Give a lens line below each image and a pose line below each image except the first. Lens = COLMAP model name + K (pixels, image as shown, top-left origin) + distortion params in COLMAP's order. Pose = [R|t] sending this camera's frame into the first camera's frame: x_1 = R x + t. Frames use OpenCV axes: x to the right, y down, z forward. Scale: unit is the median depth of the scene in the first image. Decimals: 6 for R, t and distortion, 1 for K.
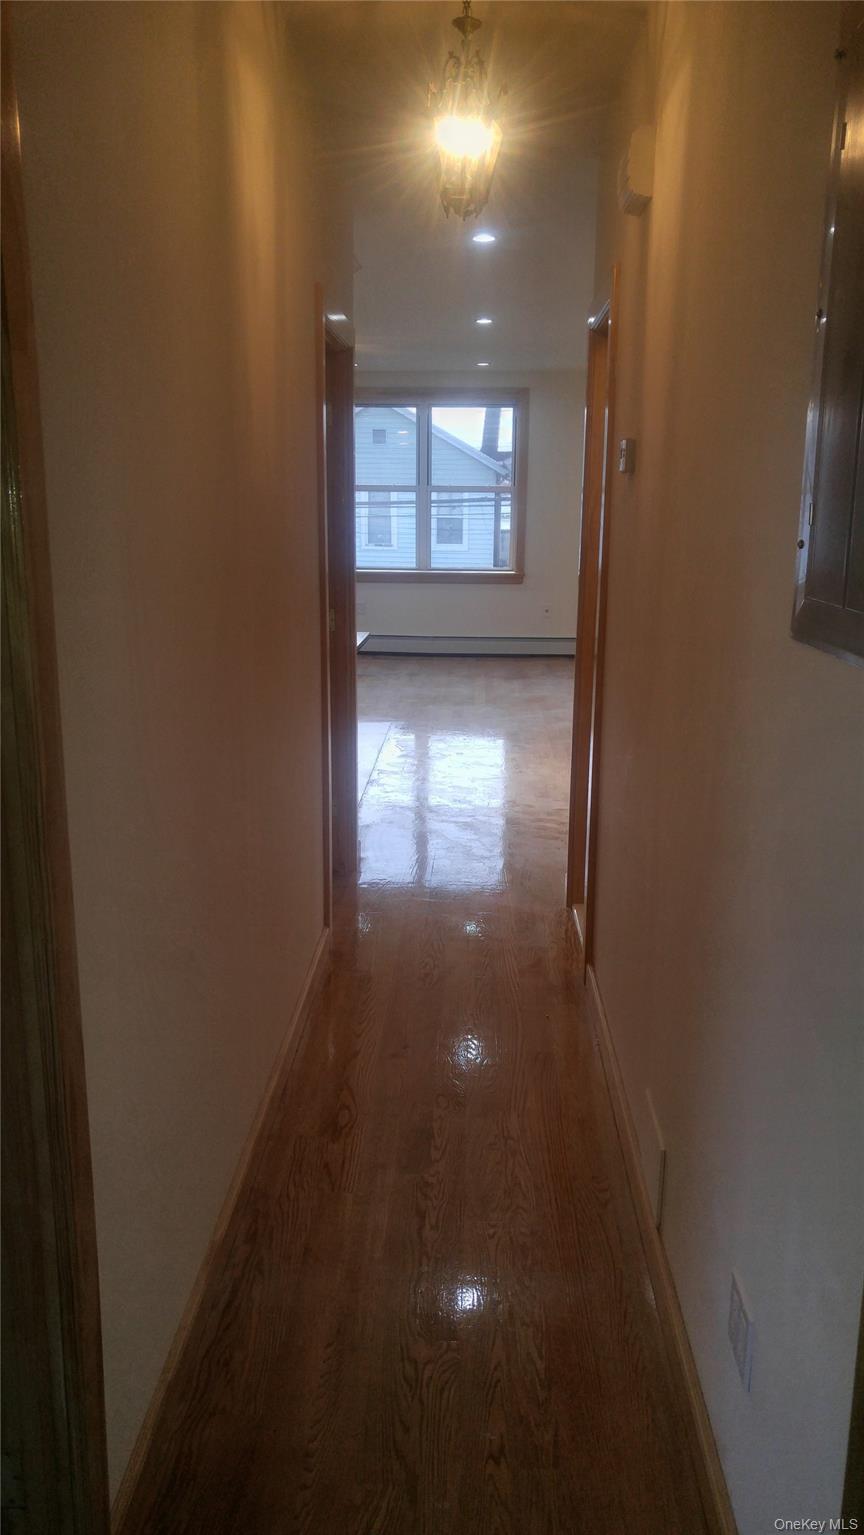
lens RADIAL K [[1160.5, 0, 432.0], [0, 1160.5, 767.5], [0, 0, 1]] dist [-0.000477, -0.000107]
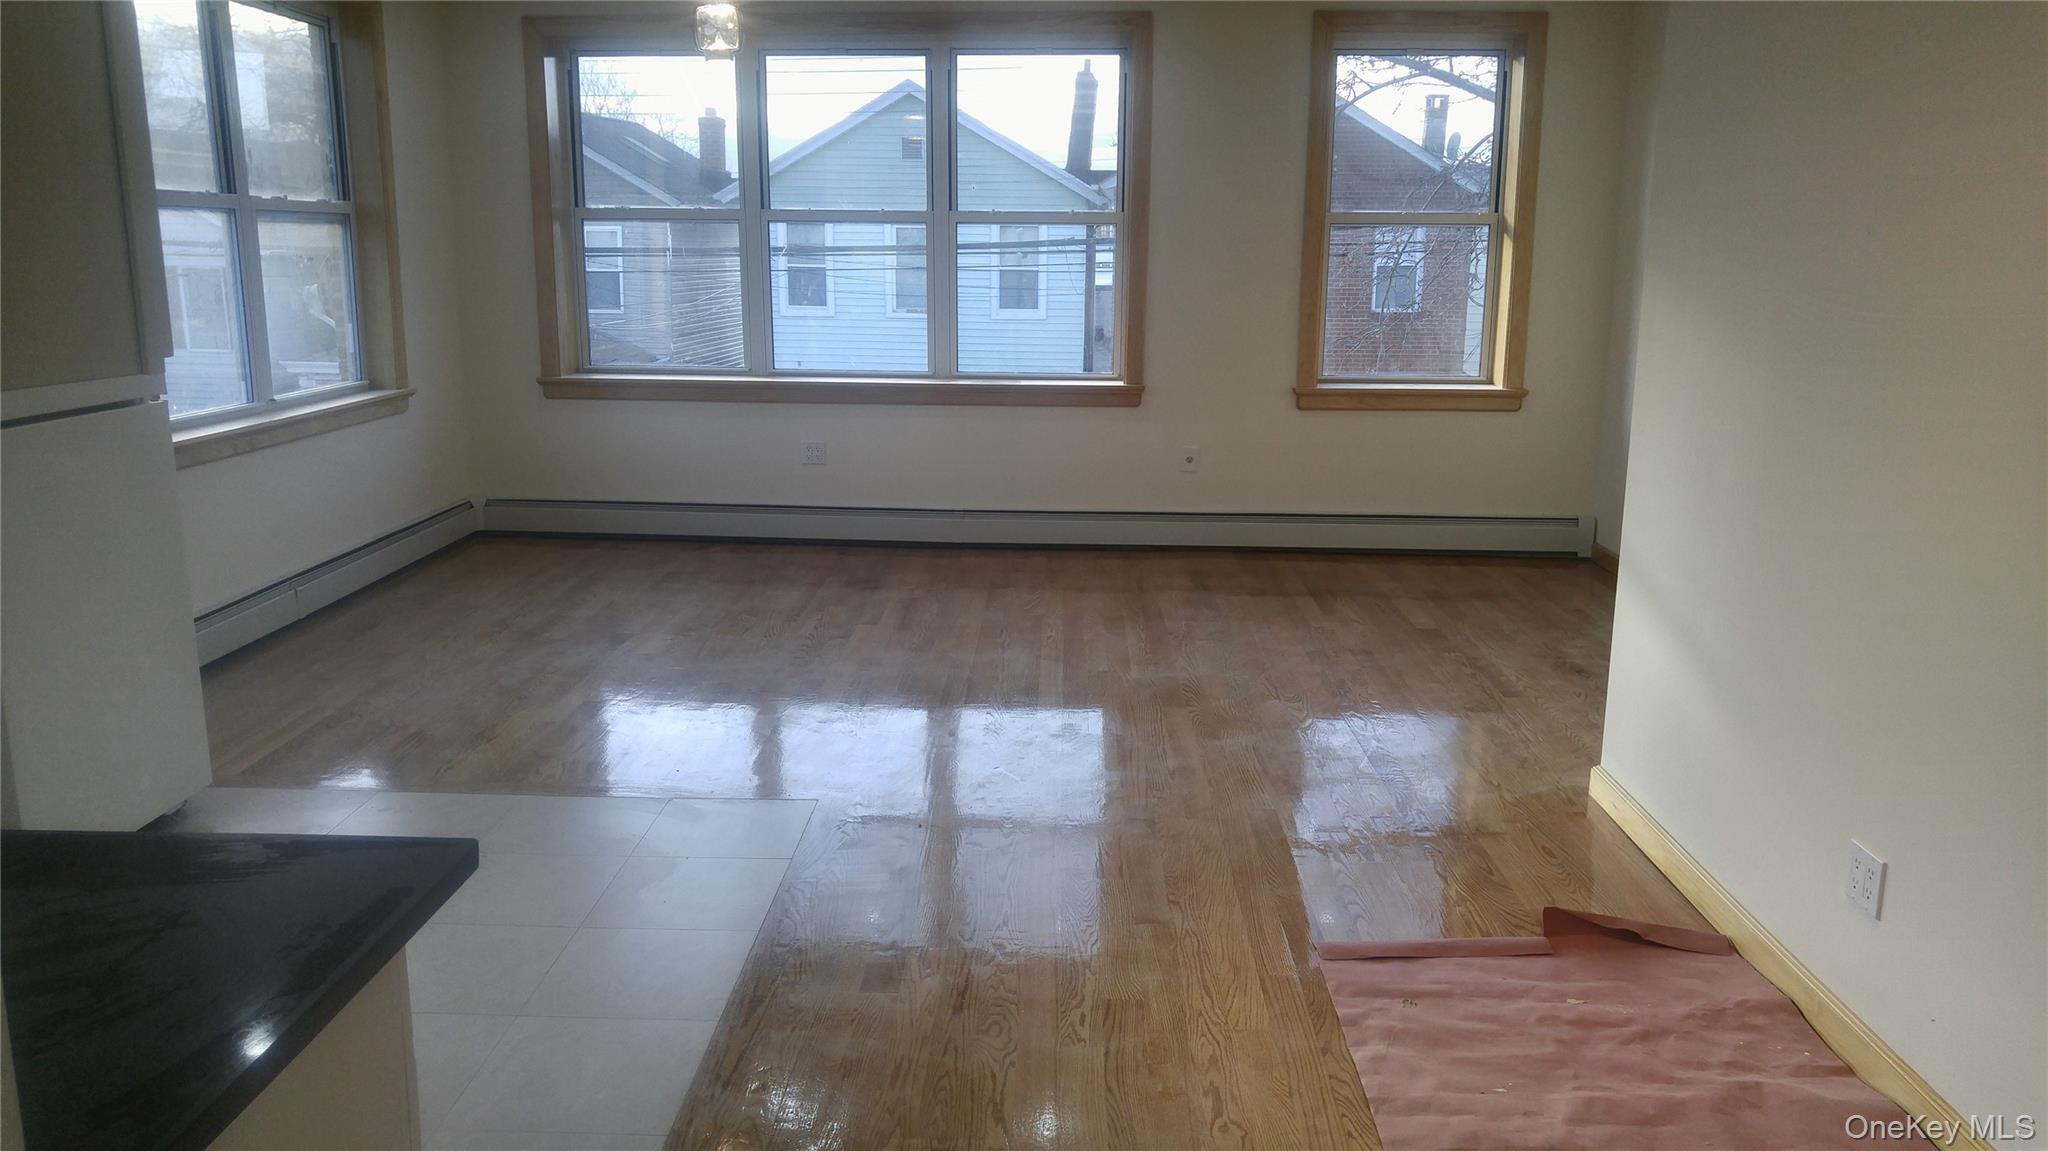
lens RADIAL K [[1548.3, 0, 1024.0], [0, 1548.3, 575.5], [0, 0, 1]] dist [-0.000477, -0.000107]
pose [[0.999917, -0.004012, 0.012241, 0.018738], [0.004206, 0.999866, -0.015837, -0.072641], [-0.012176, 0.015887, 0.999800, 0.323089]]
